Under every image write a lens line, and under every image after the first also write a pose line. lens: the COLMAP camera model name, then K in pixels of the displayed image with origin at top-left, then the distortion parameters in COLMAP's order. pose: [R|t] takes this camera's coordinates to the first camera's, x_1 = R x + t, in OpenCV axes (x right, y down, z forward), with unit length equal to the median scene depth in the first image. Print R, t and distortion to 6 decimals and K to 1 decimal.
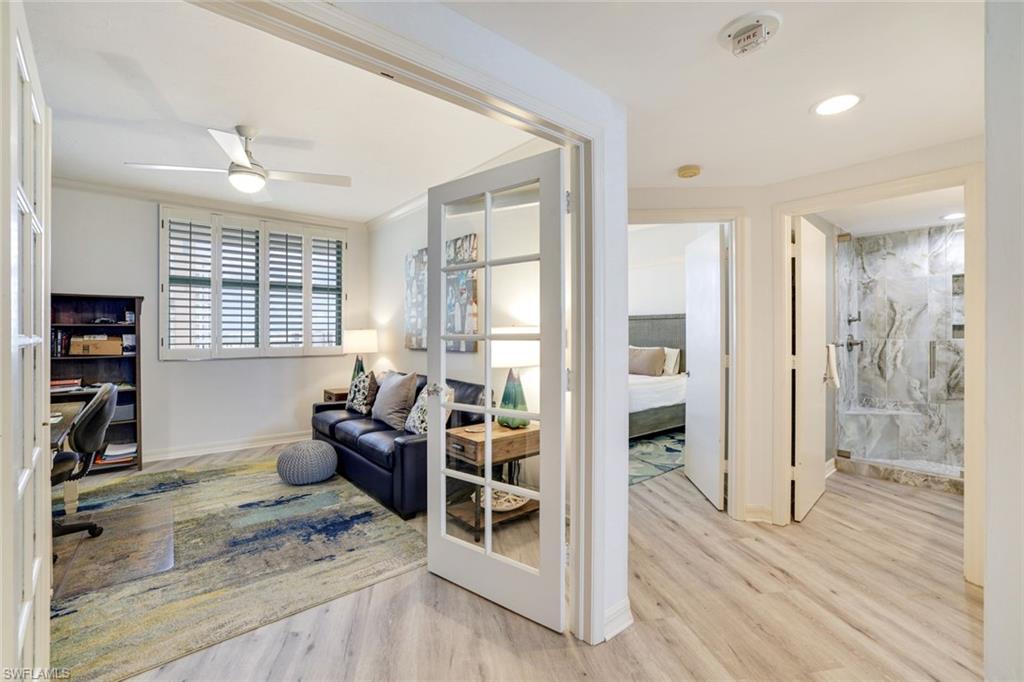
lens RADIAL K [[455.1, 0, 511.4], [0, 455.1, 337.1], [0, 0, 1]] dist [0.000245, 0.000785]
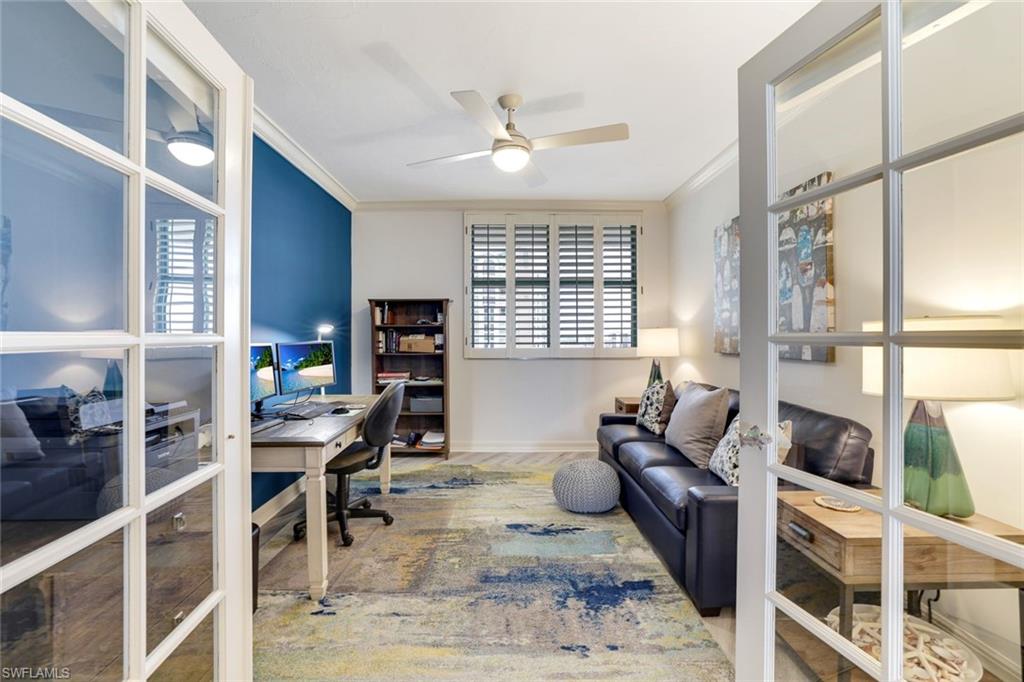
lens RADIAL K [[441.4, 0, 491.7], [0, 441.4, 334.3], [0, 0, 1]] dist [-0.040322, 0.004529]
pose [[0.750926, -0.000673, -0.660386, -0.044029], [-0.002982, 0.999986, -0.004410, -0.000755], [0.660380, 0.005281, 0.750913, 0.286601]]
